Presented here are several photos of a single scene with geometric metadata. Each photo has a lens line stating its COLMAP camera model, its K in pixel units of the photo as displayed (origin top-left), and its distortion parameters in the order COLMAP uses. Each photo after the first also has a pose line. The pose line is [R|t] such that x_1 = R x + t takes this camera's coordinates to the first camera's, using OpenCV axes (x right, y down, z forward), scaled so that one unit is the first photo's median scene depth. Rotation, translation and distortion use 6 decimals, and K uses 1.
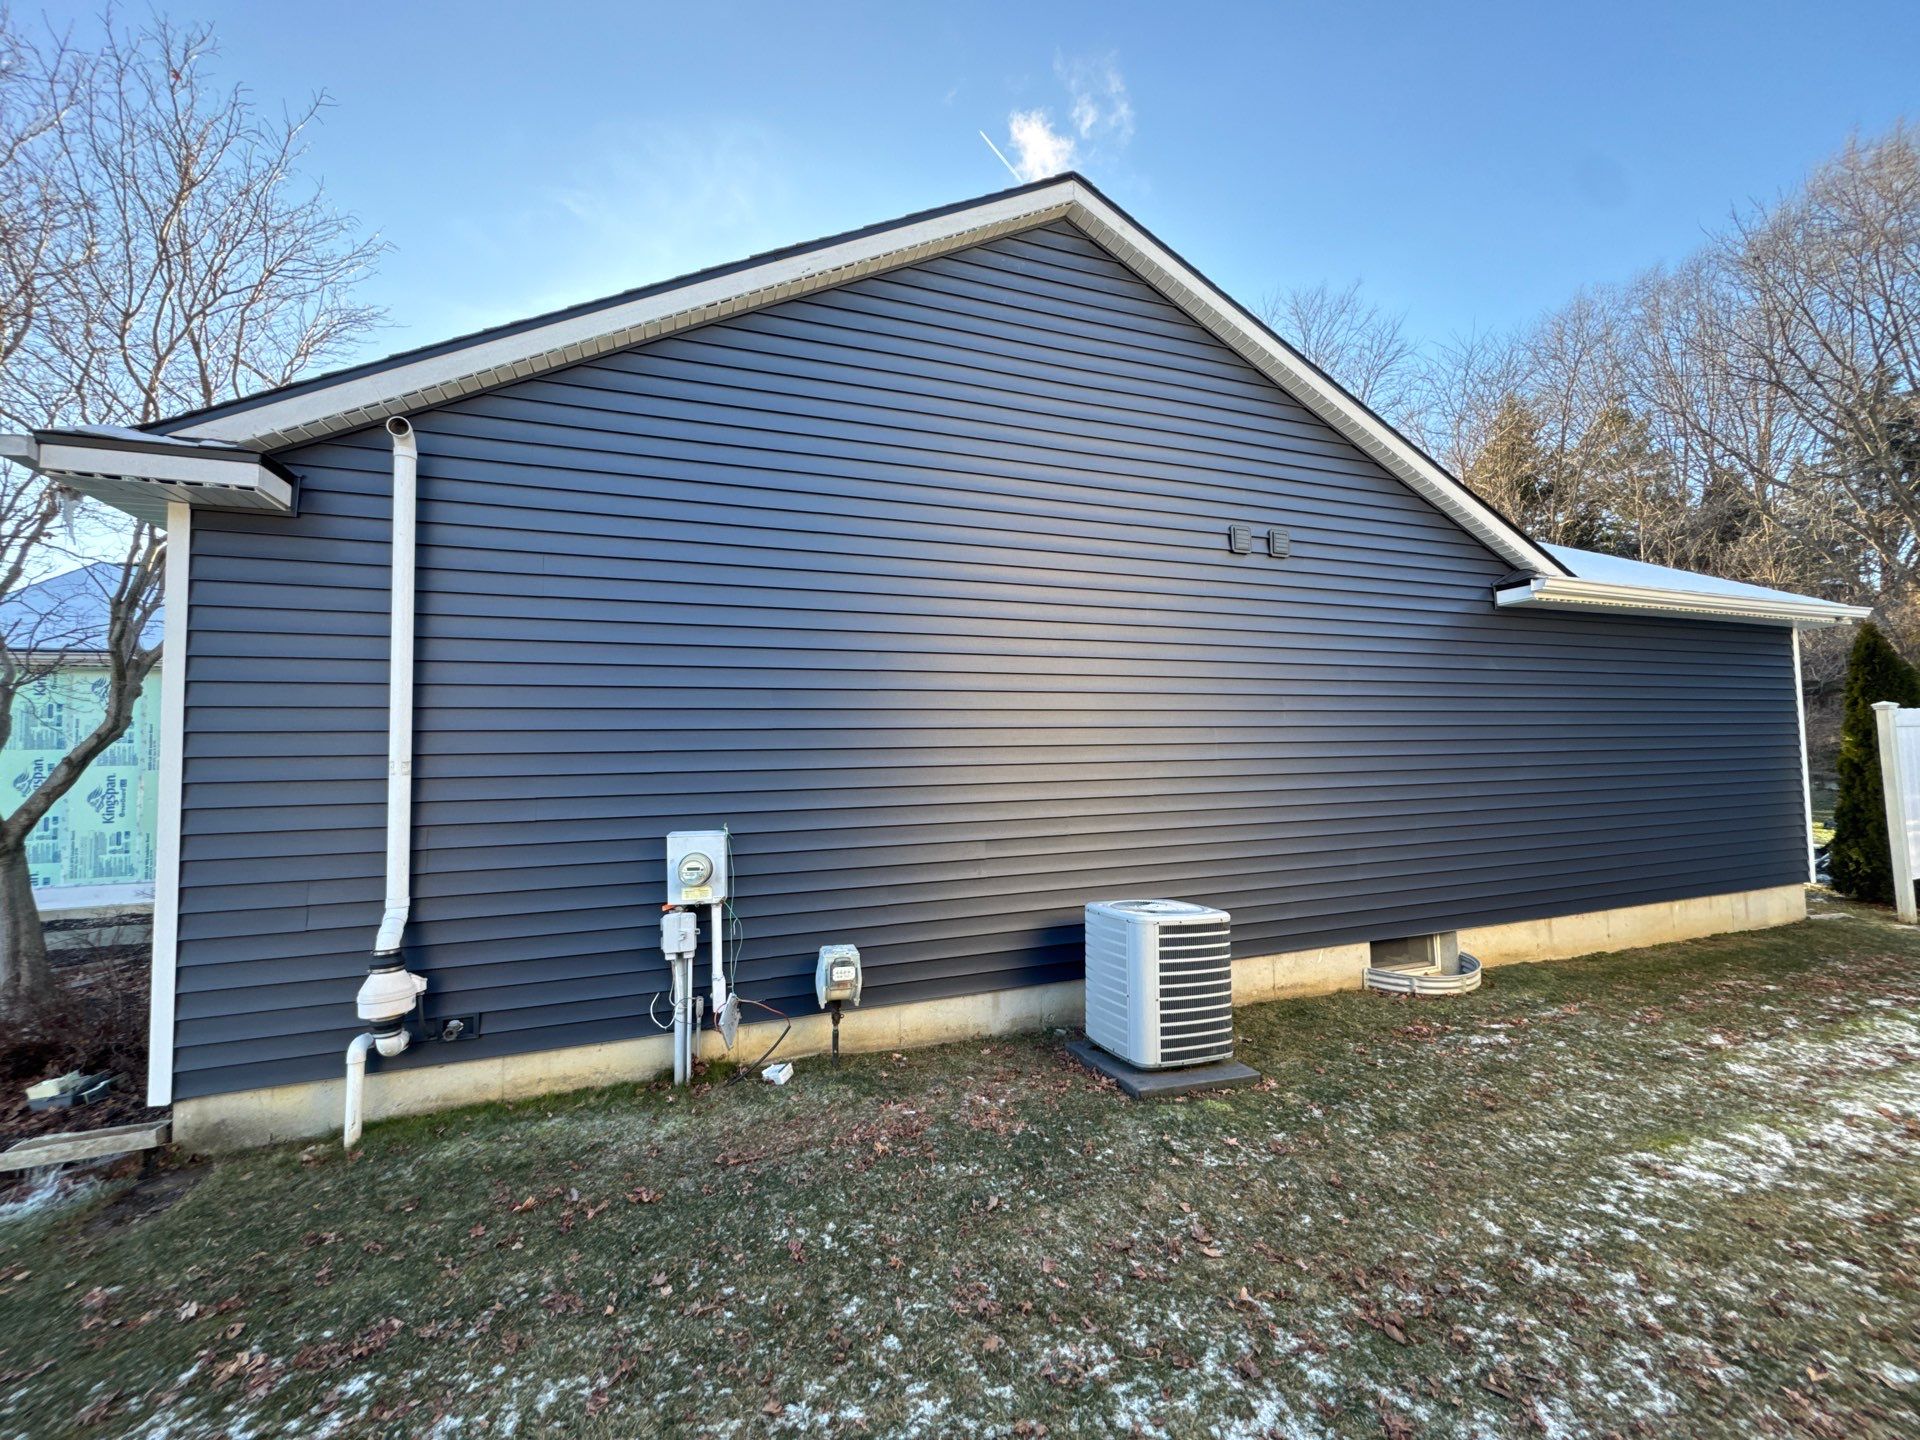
lens RADIAL K [[769.5, 0, 958.9], [0, 769.5, 702.4], [0, 0, 1]] dist [-0.007540, 0.001298]
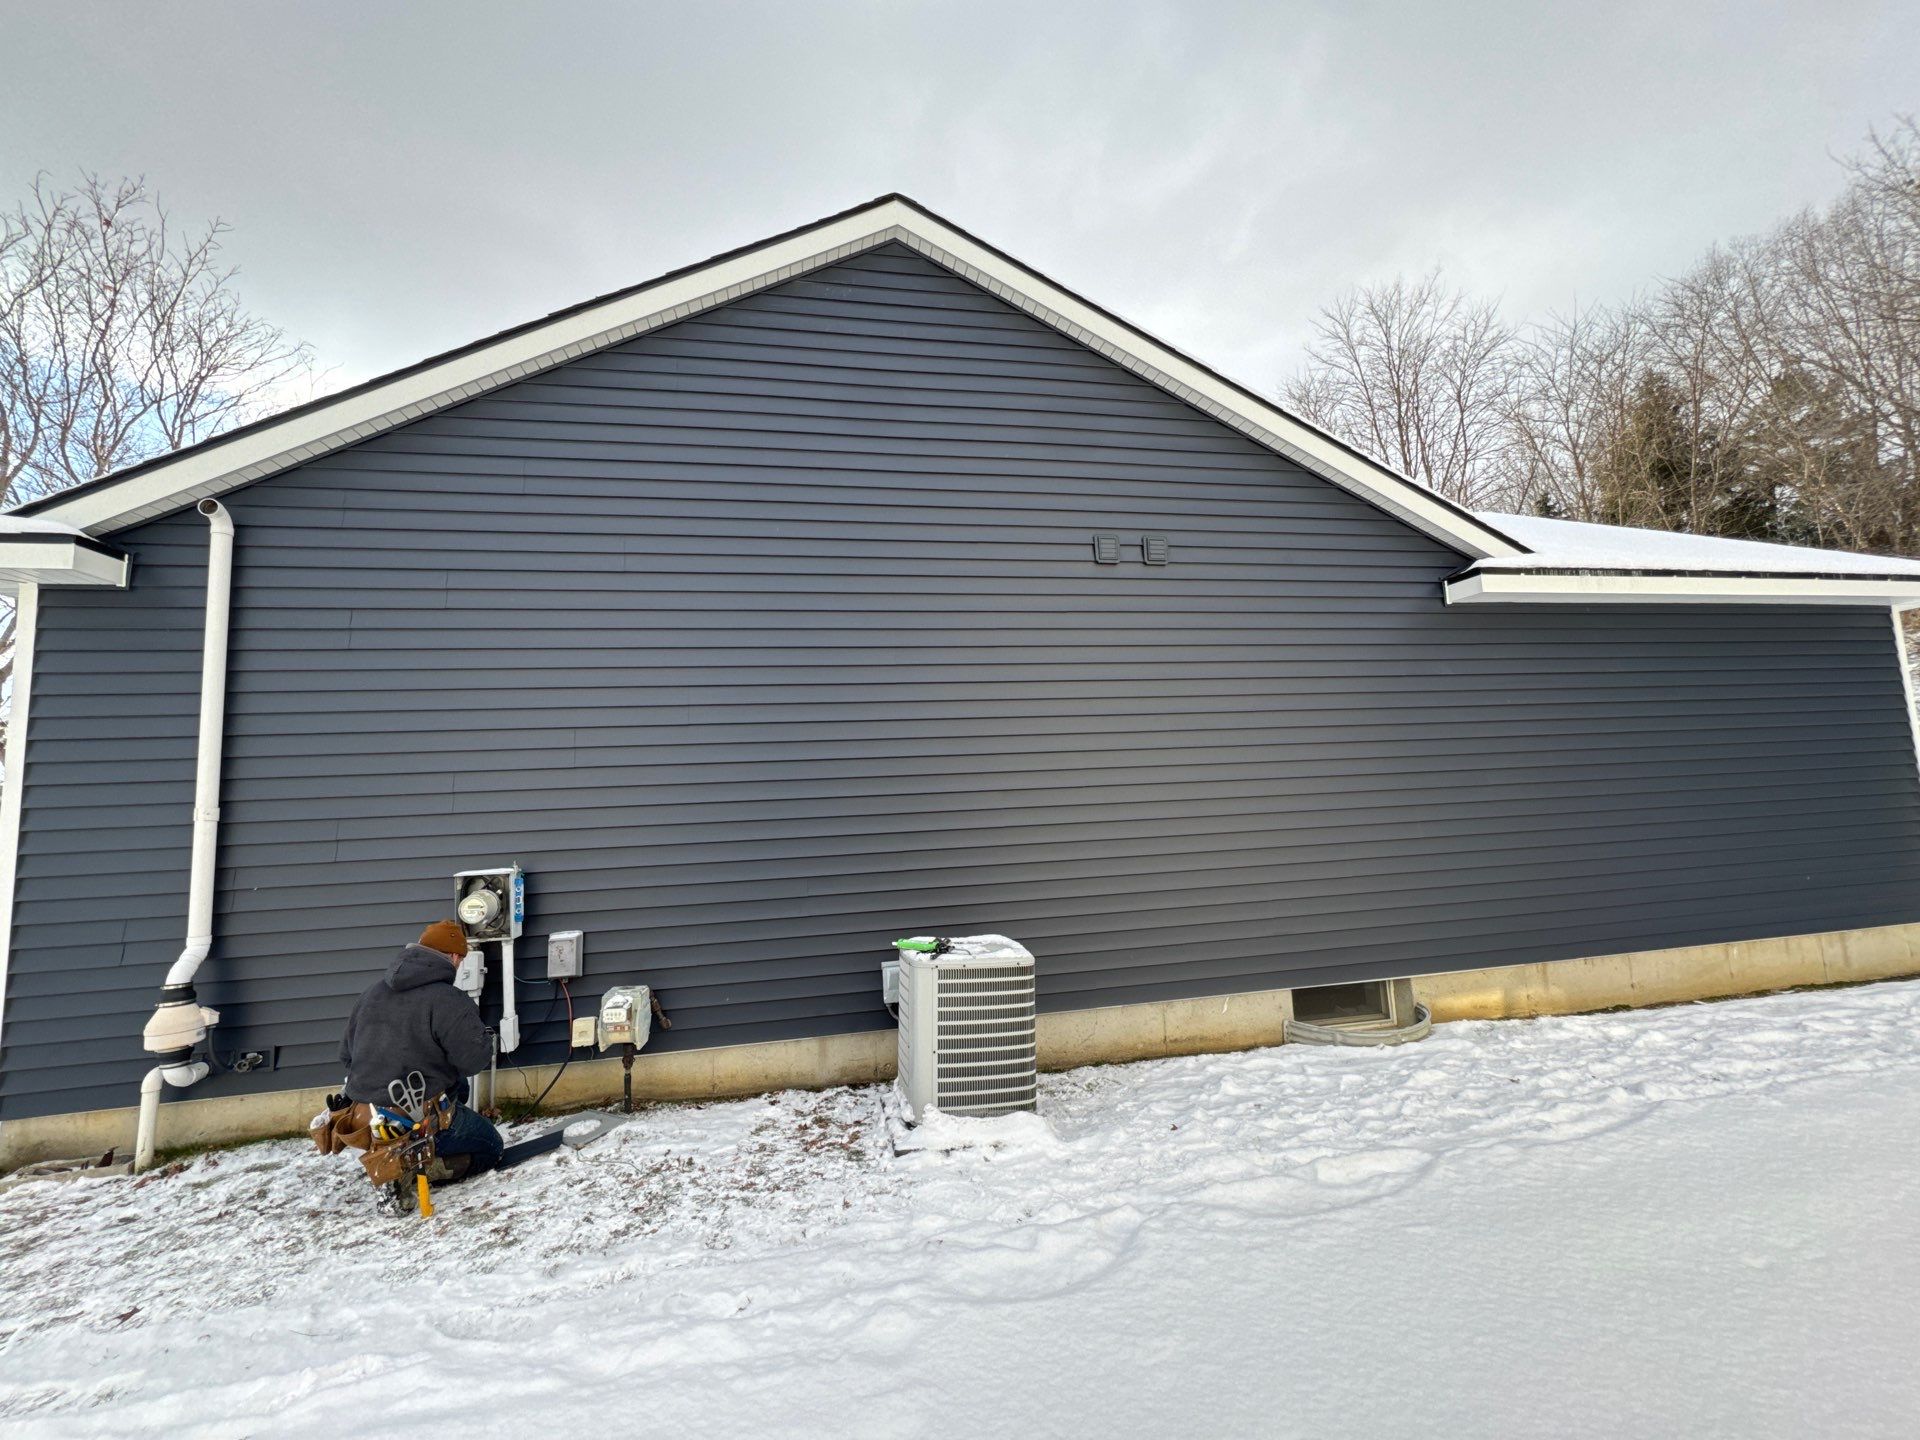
lens RADIAL K [[769.5, 0, 948.0], [0, 769.5, 701.6], [0, 0, 1]] dist [-0.007540, 0.001298]
pose [[0.987152, -0.044734, -0.153394, 0.431446], [0.037190, 0.997970, -0.051708, 0.019557], [0.155395, 0.045339, 0.986811, 0.080811]]
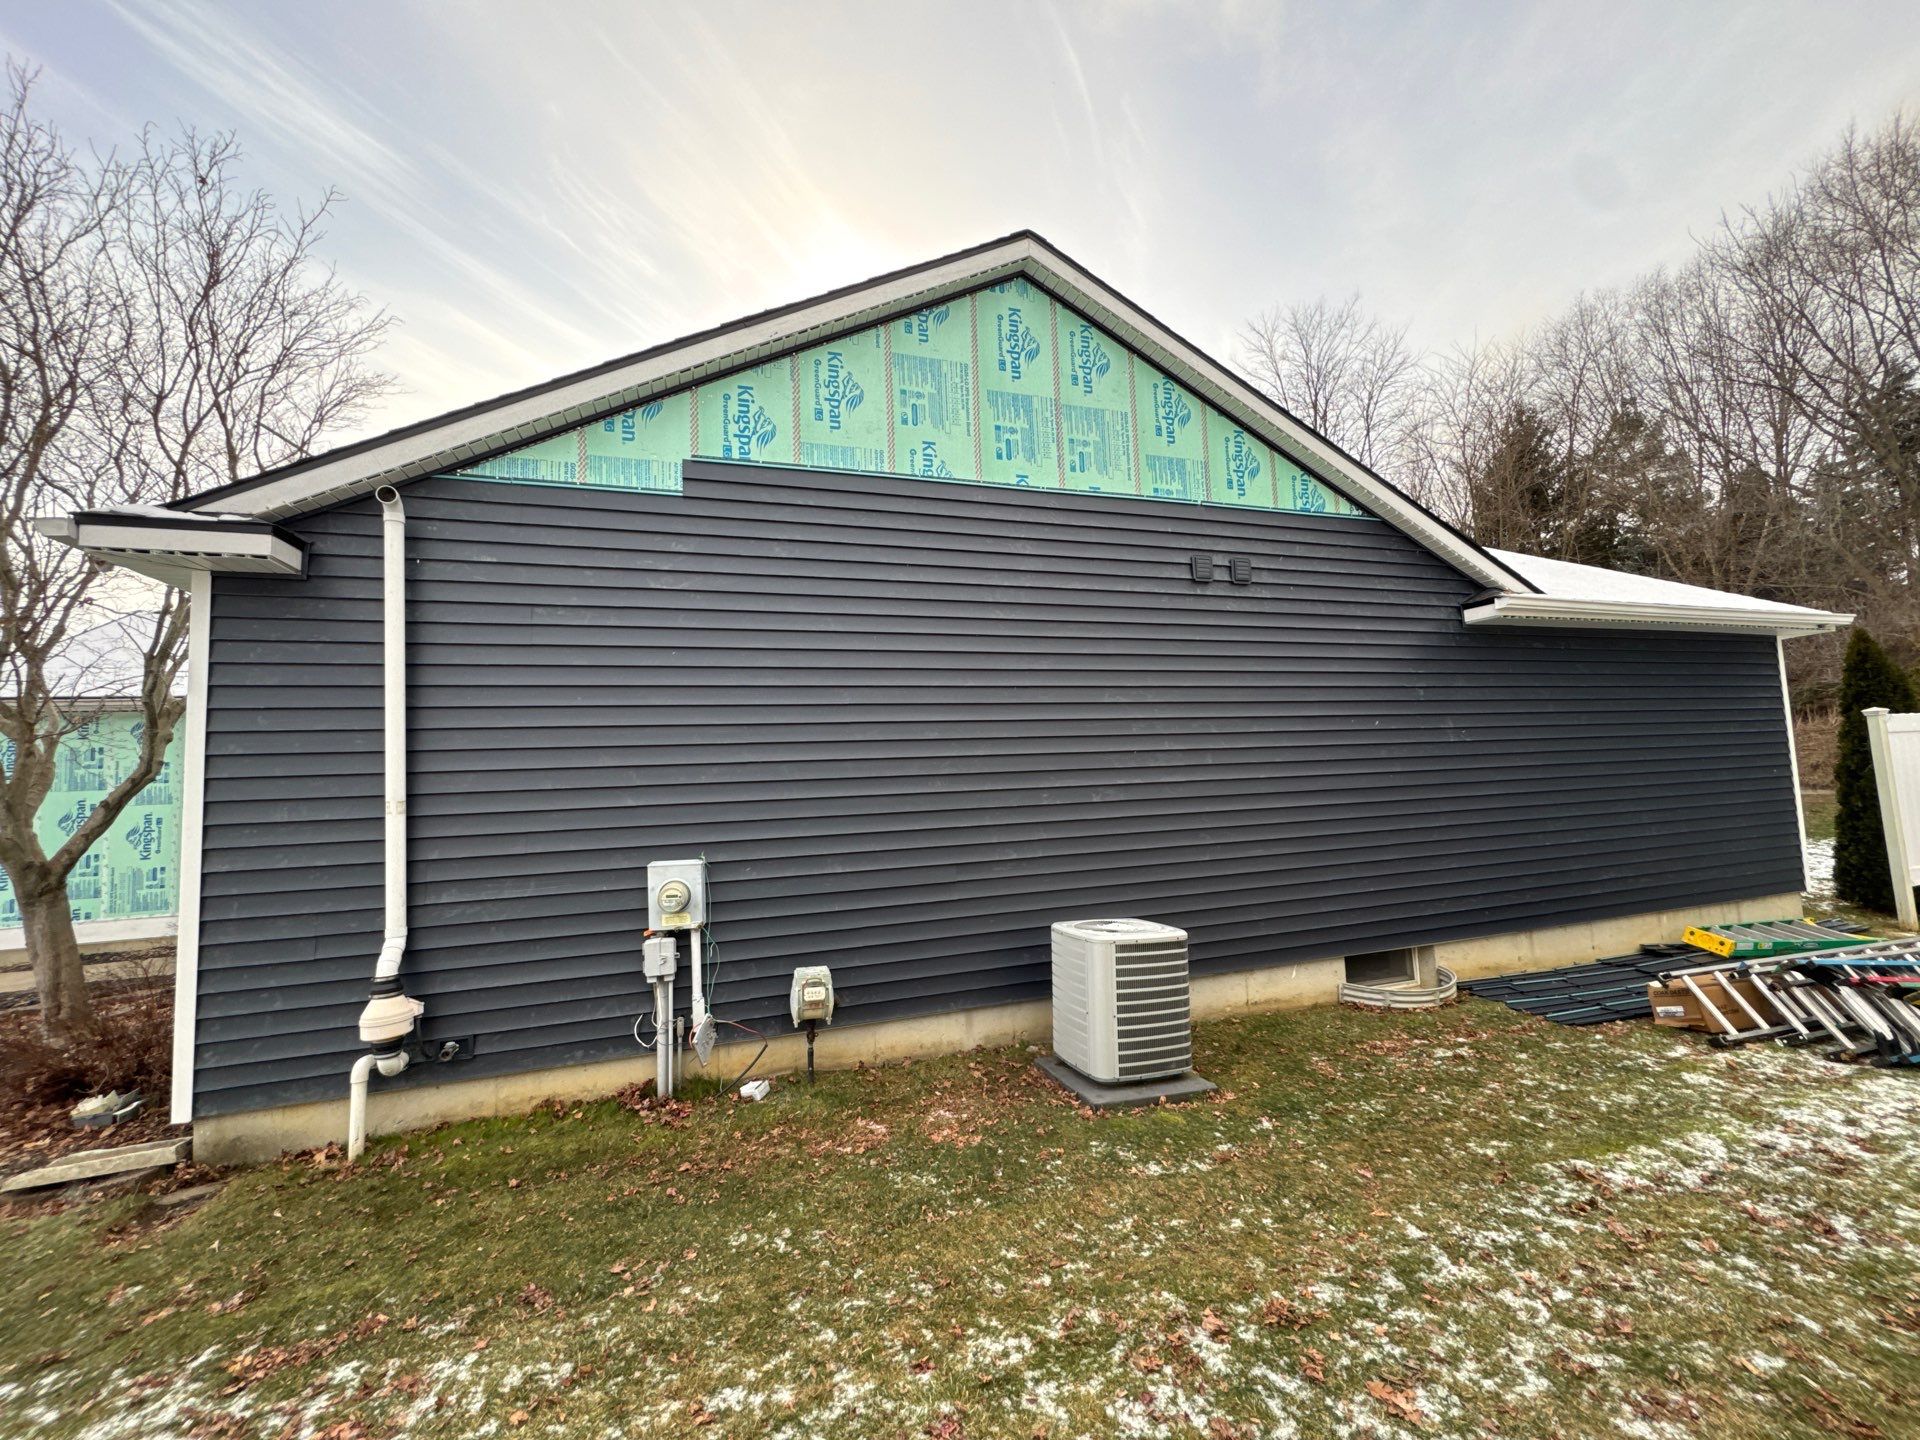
lens RADIAL K [[769.5, 0, 956.1], [0, 769.5, 700.9], [0, 0, 1]] dist [-0.007540, 0.001298]
pose [[0.999388, -0.022341, -0.026915, 0.081450], [0.021601, 0.999390, -0.027452, -0.016325], [0.027512, 0.026853, 0.999261, -0.059331]]
